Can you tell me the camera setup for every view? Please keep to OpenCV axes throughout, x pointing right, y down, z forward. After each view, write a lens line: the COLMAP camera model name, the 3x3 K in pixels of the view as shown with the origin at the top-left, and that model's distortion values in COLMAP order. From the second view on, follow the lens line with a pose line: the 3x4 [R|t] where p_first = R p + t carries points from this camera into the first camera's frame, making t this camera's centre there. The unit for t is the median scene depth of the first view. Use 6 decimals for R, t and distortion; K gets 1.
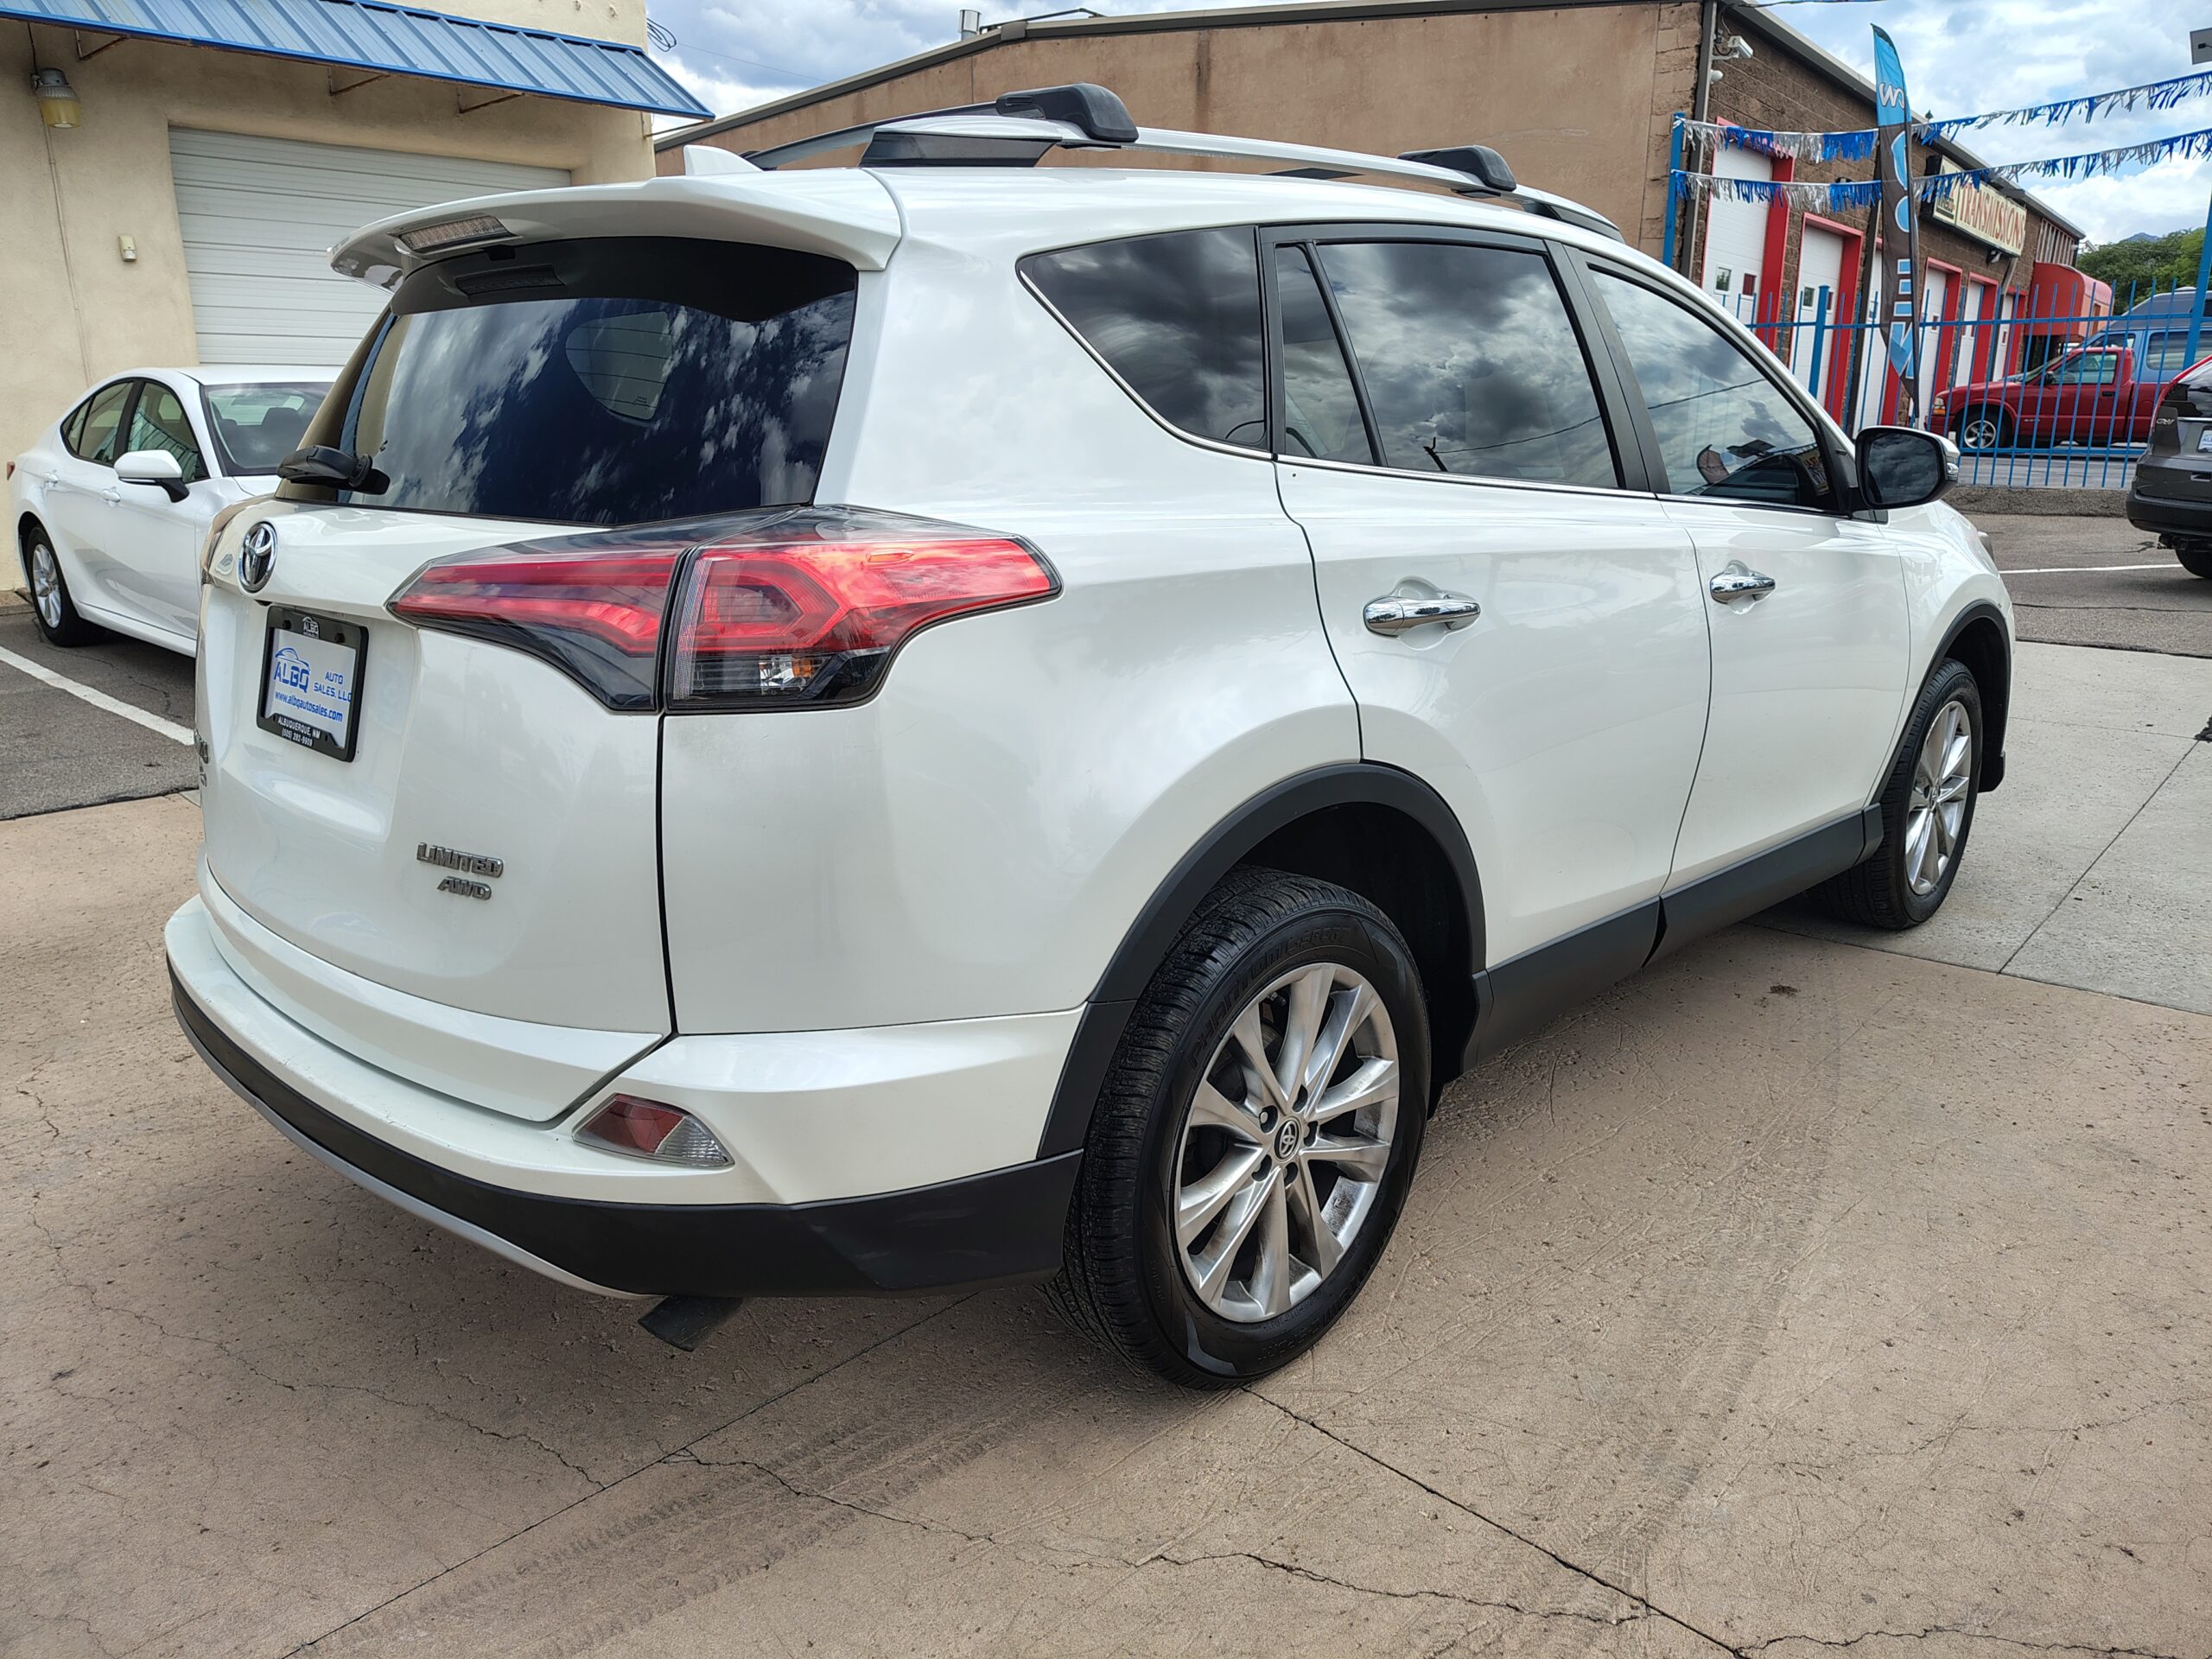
lens RADIAL K [[1544.9, 0, 1097.6], [0, 1544.9, 808.8], [0, 0, 1]] dist [0.028677, -0.031125]
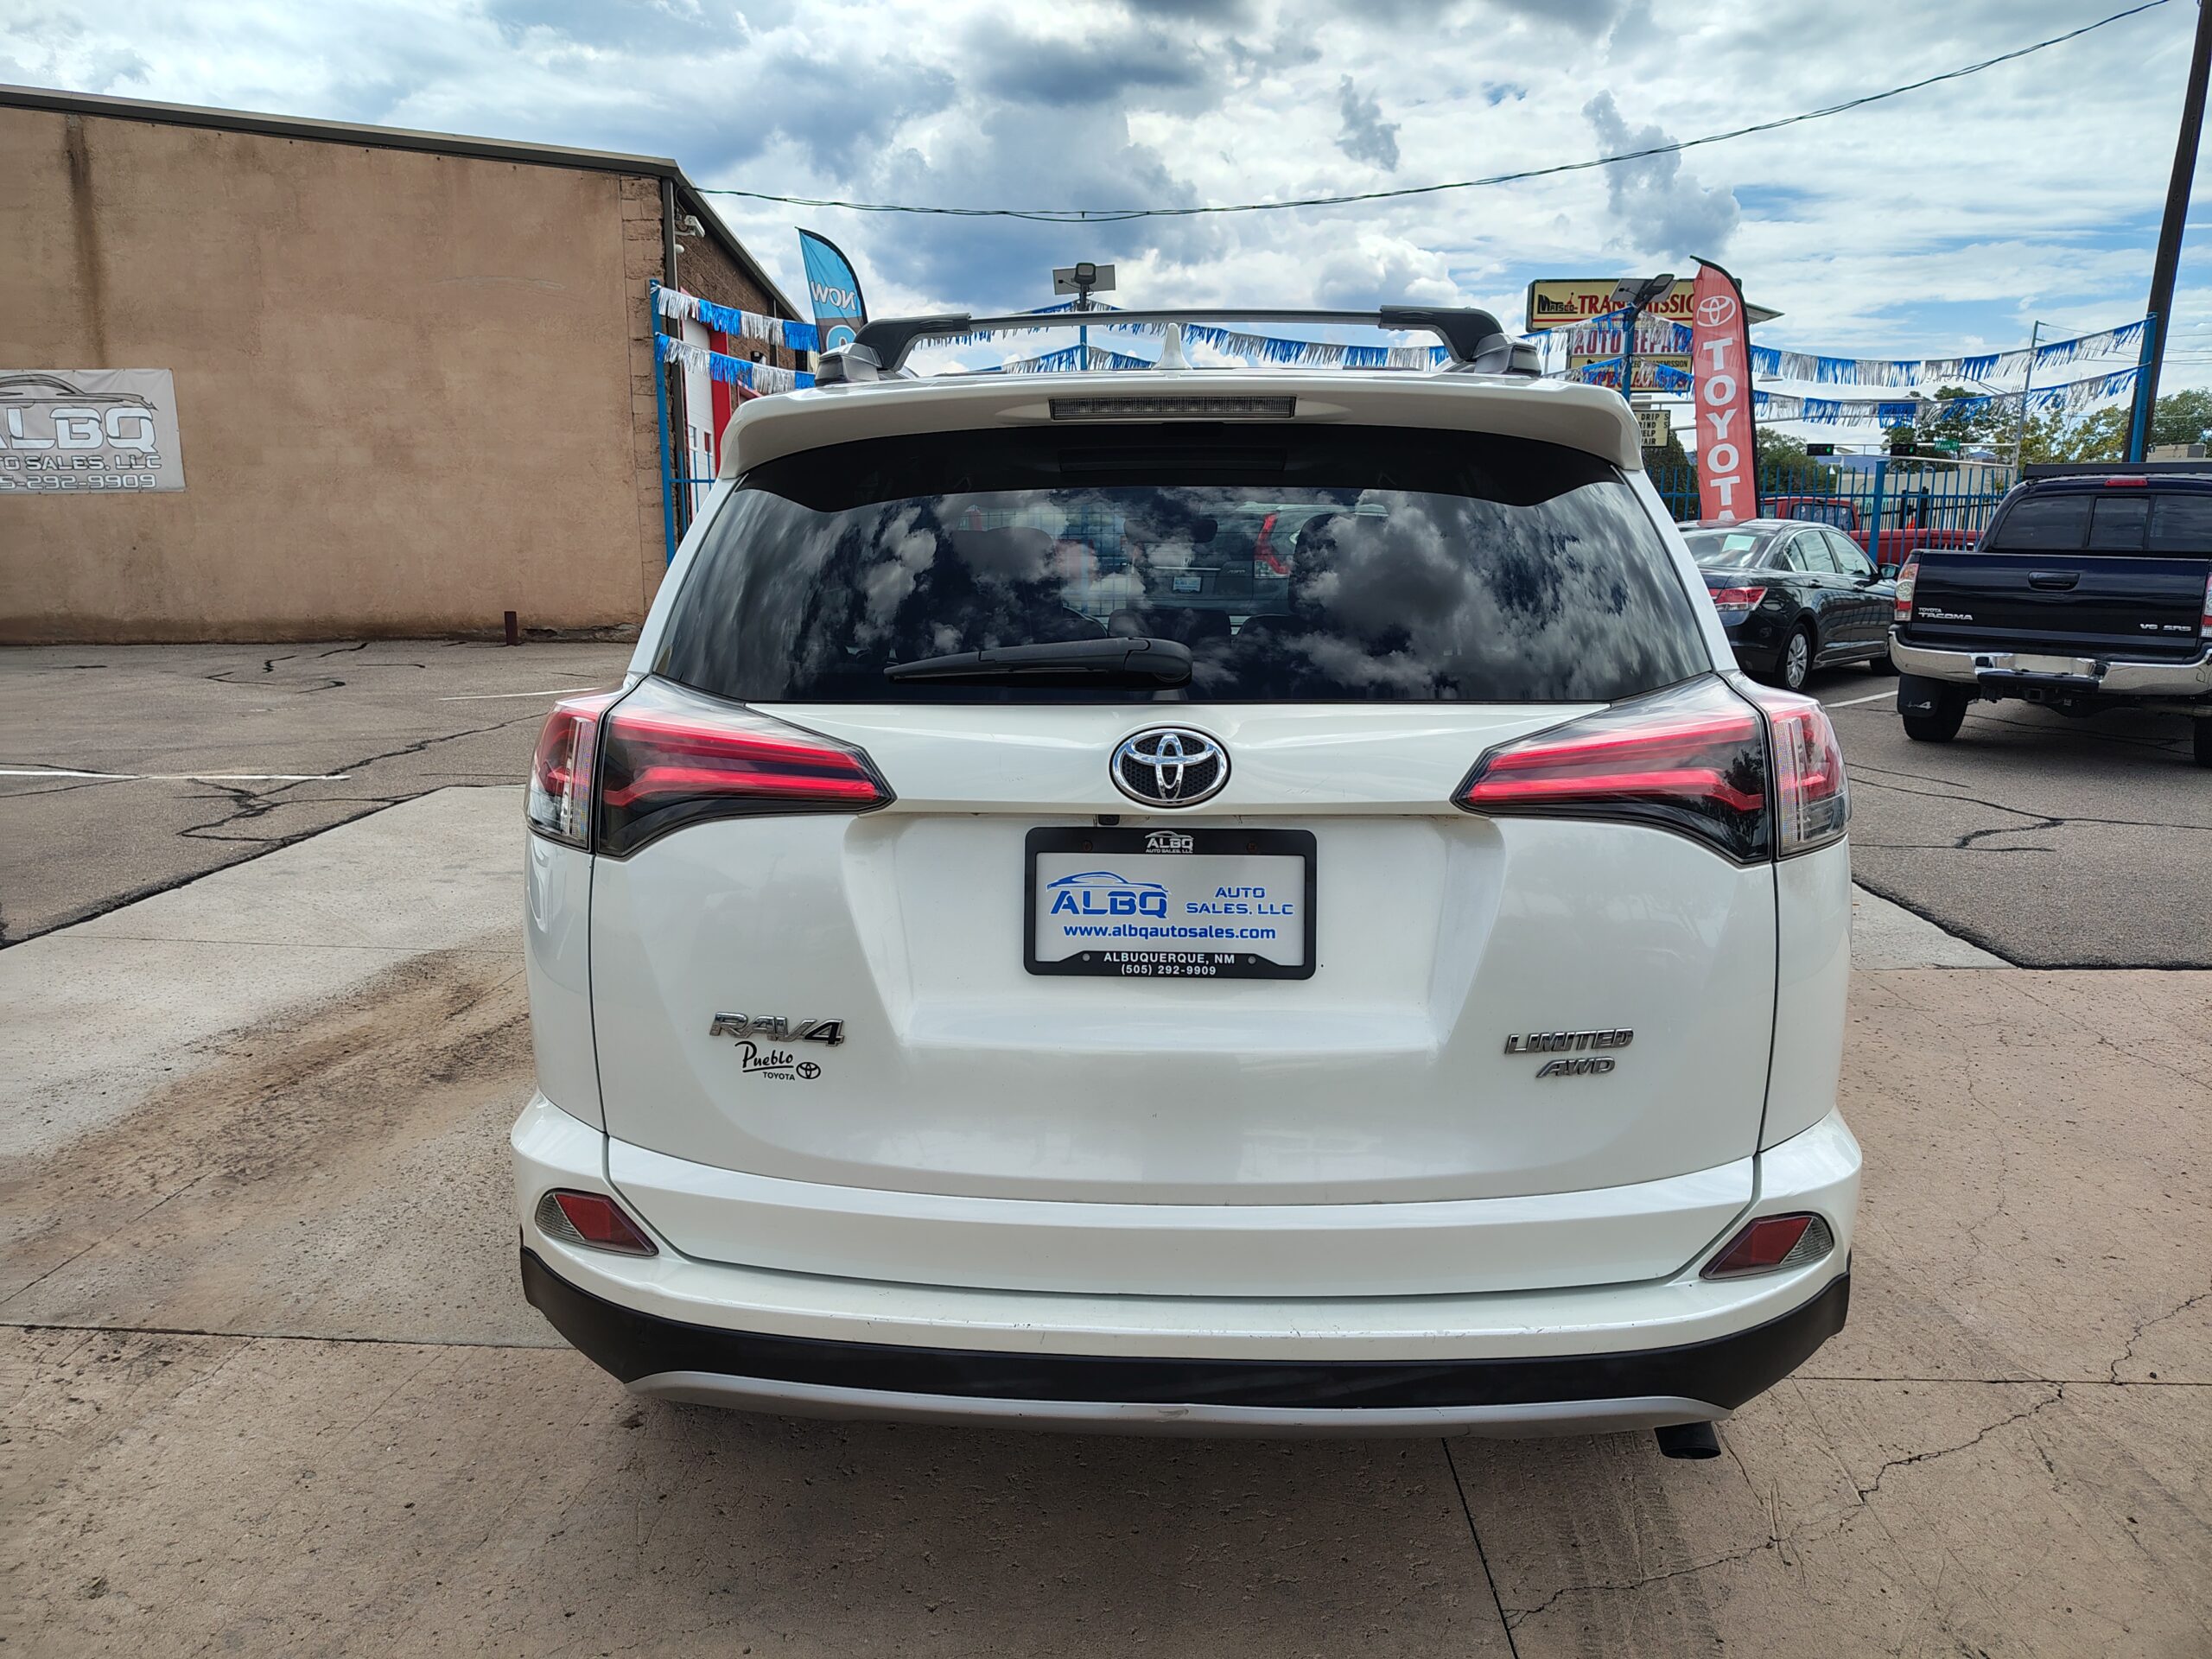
lens RADIAL K [[1544.9, 0, 1106.7], [0, 1544.9, 827.2], [0, 0, 1]] dist [0.028677, -0.031125]
pose [[0.748405, -0.116375, 0.652952, -0.771003], [0.164718, 0.986255, -0.013019, -0.084068], [-0.642462, 0.117296, 0.757287, 0.253869]]
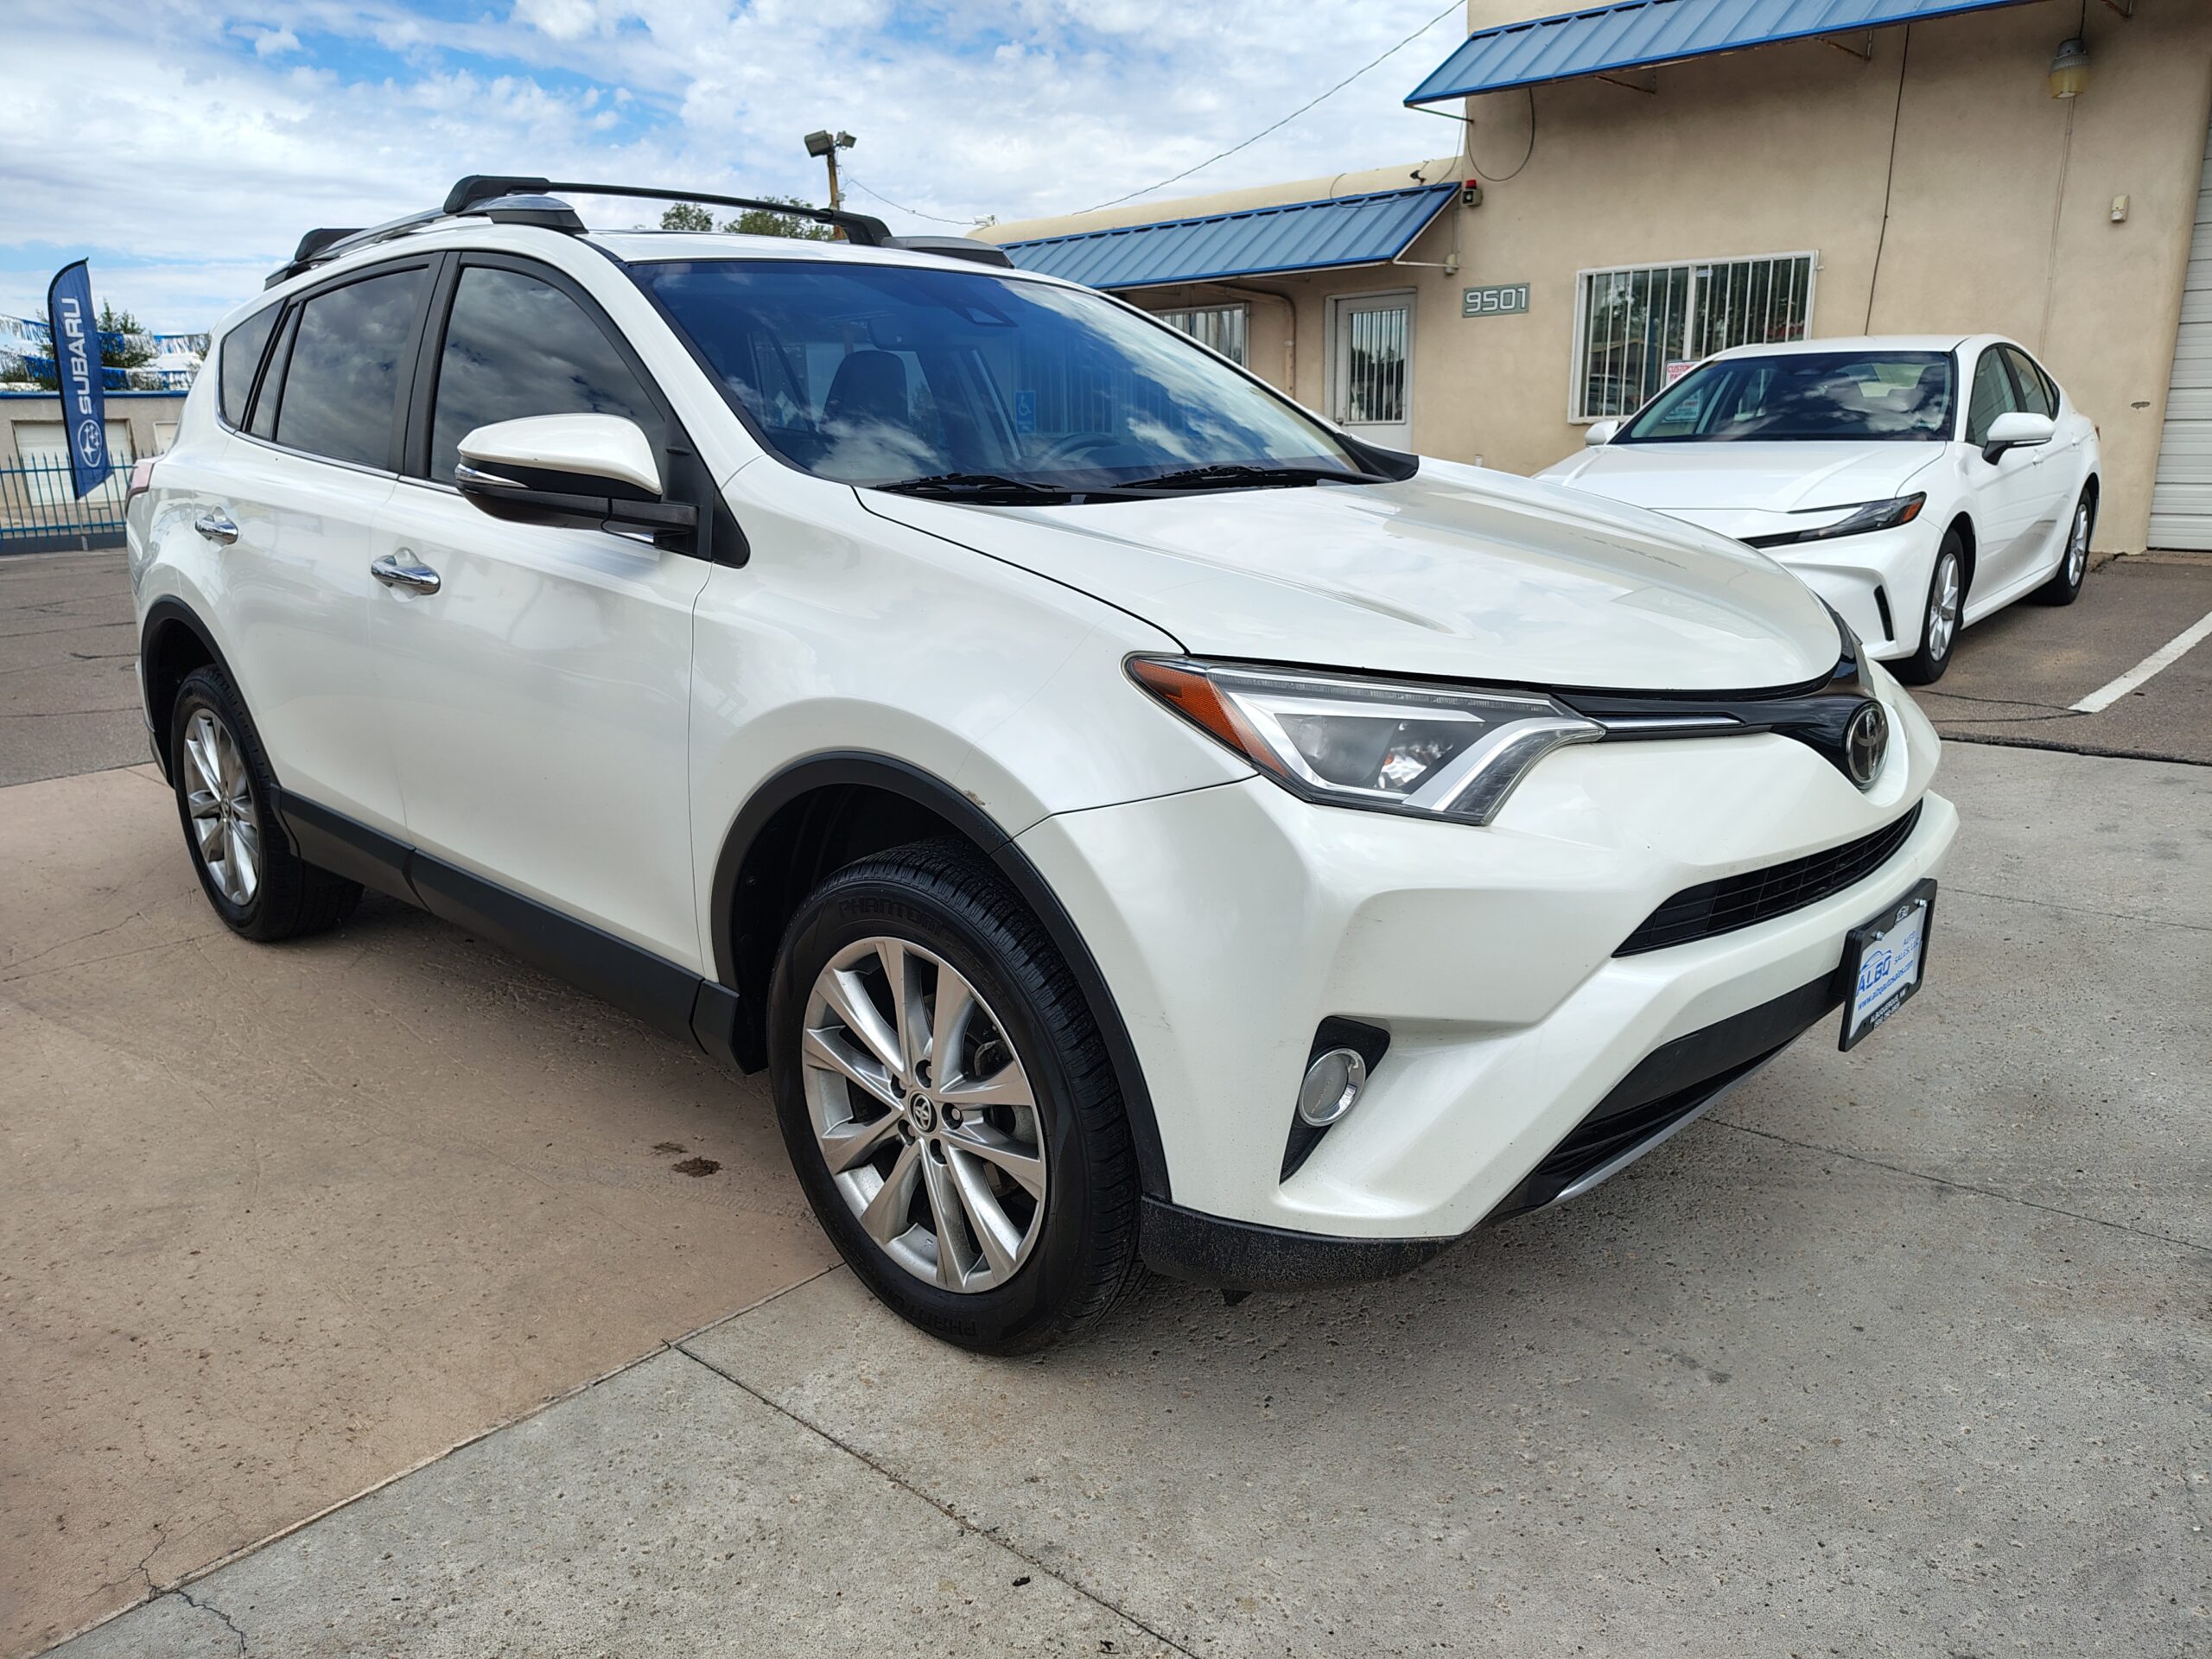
lens RADIAL K [[1544.9, 0, 1091.6], [0, 1544.9, 841.2], [0, 0, 1]] dist [0.028677, -0.031125]
pose [[0.008839, 0.267919, -0.963401, 1.471083], [-0.227527, 0.938706, 0.258964, -0.350445], [0.973732, 0.216911, 0.069256, 1.443321]]
